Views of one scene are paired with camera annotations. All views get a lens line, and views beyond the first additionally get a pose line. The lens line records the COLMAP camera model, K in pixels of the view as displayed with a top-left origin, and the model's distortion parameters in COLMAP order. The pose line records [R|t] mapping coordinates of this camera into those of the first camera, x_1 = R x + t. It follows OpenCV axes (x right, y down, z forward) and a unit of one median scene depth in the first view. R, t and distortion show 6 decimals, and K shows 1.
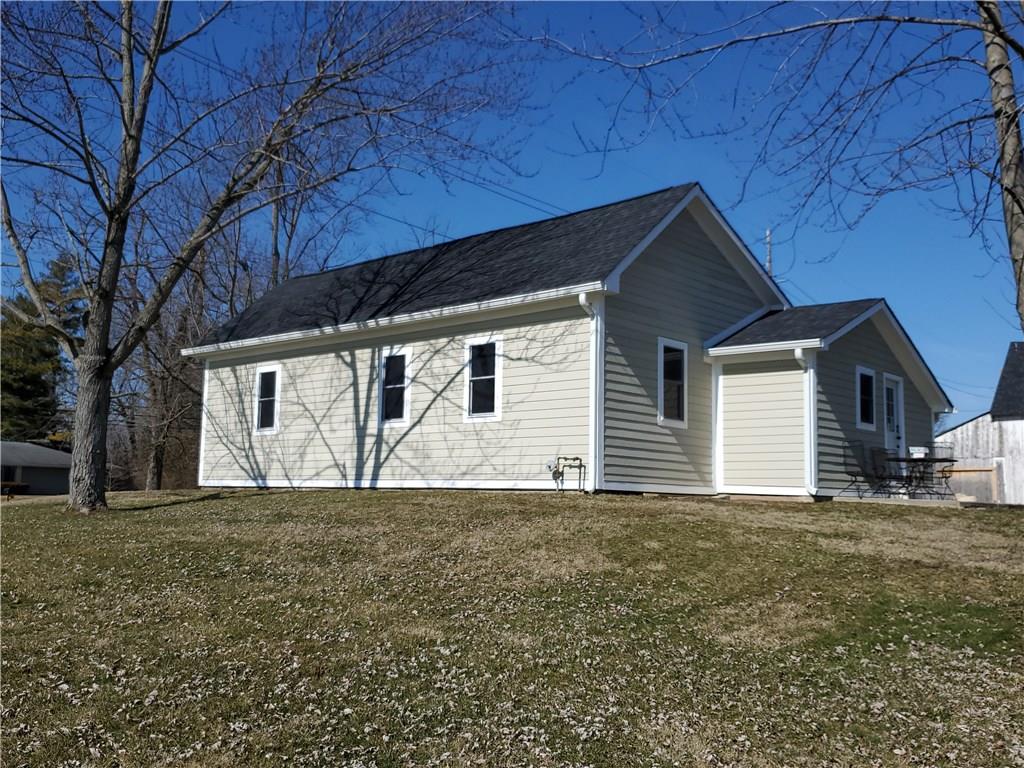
lens RADIAL K [[1021.3, 0, 512.1], [0, 1021.3, 402.8], [0, 0, 1]] dist [0.075183, -0.016427]
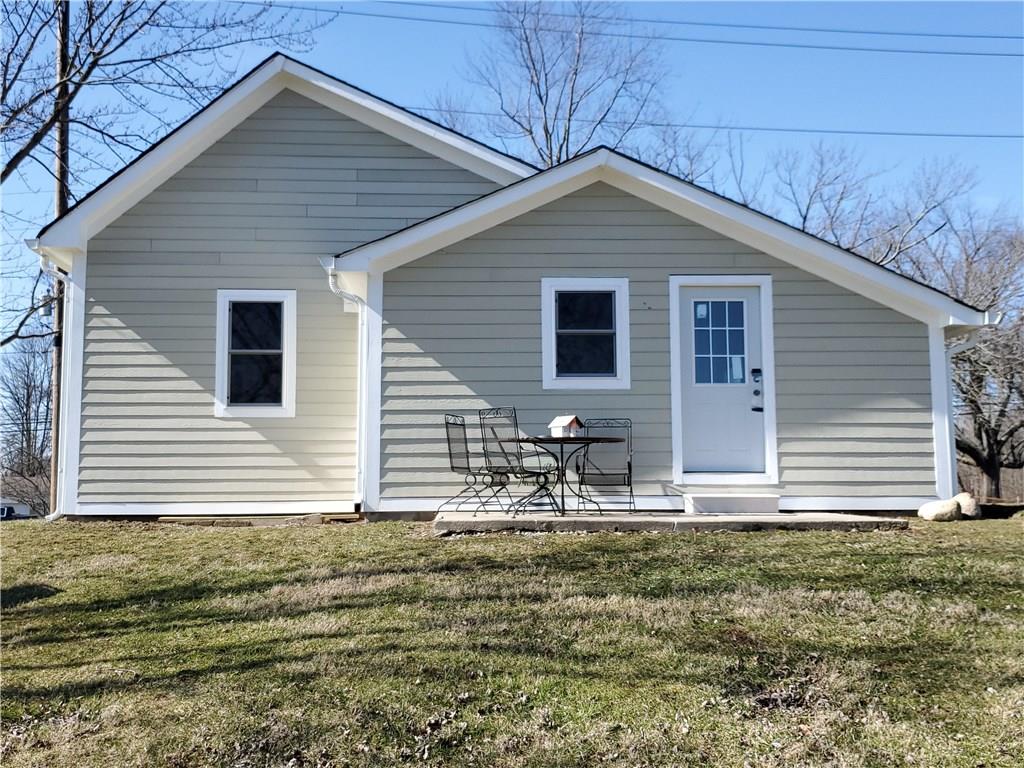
lens RADIAL K [[1276.5, 0, 512.0], [0, 1276.5, 384.0], [0, 0, 1]] dist [0.142147, -0.027762]
pose [[0.671076, -0.097807, -0.734909, 0.804427], [0.089866, 0.994682, -0.050319, 0.053565], [0.735922, -0.032276, 0.676297, 0.484420]]
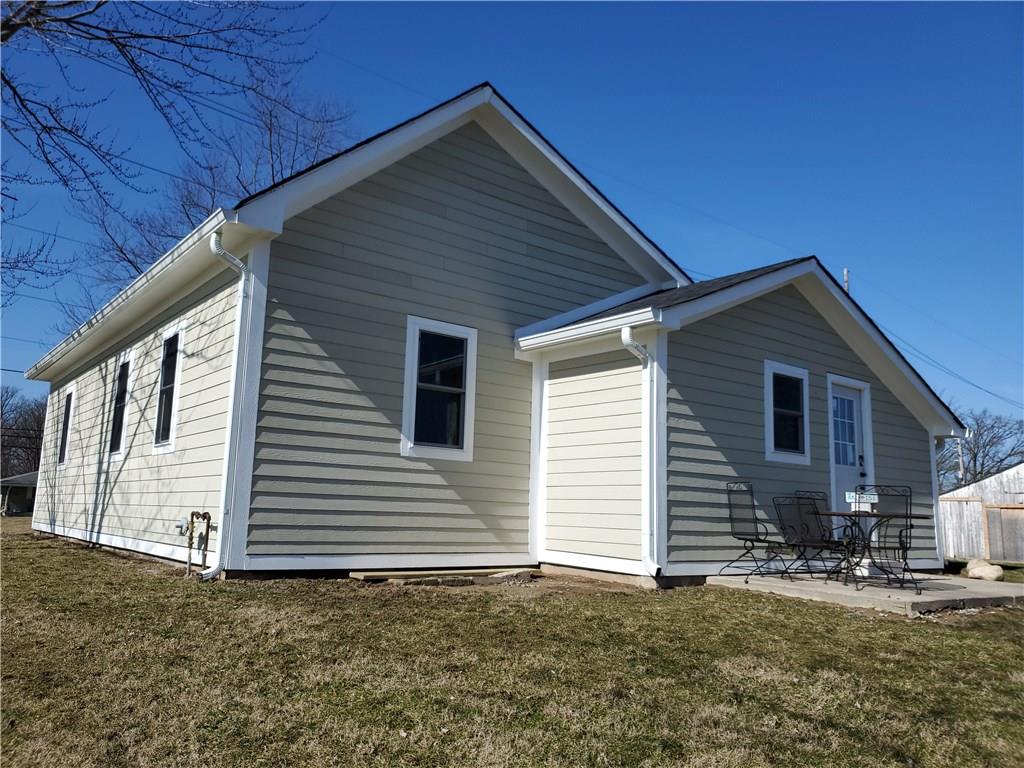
lens RADIAL K [[807.5, 0, 517.1], [0, 807.5, 389.4], [0, 0, 1]] dist [0.087323, -0.004915]
pose [[0.983665, -0.017238, -0.179183, 0.261391], [0.006819, 0.998258, -0.058603, 0.009342], [0.179881, 0.056424, 0.982069, 0.460210]]
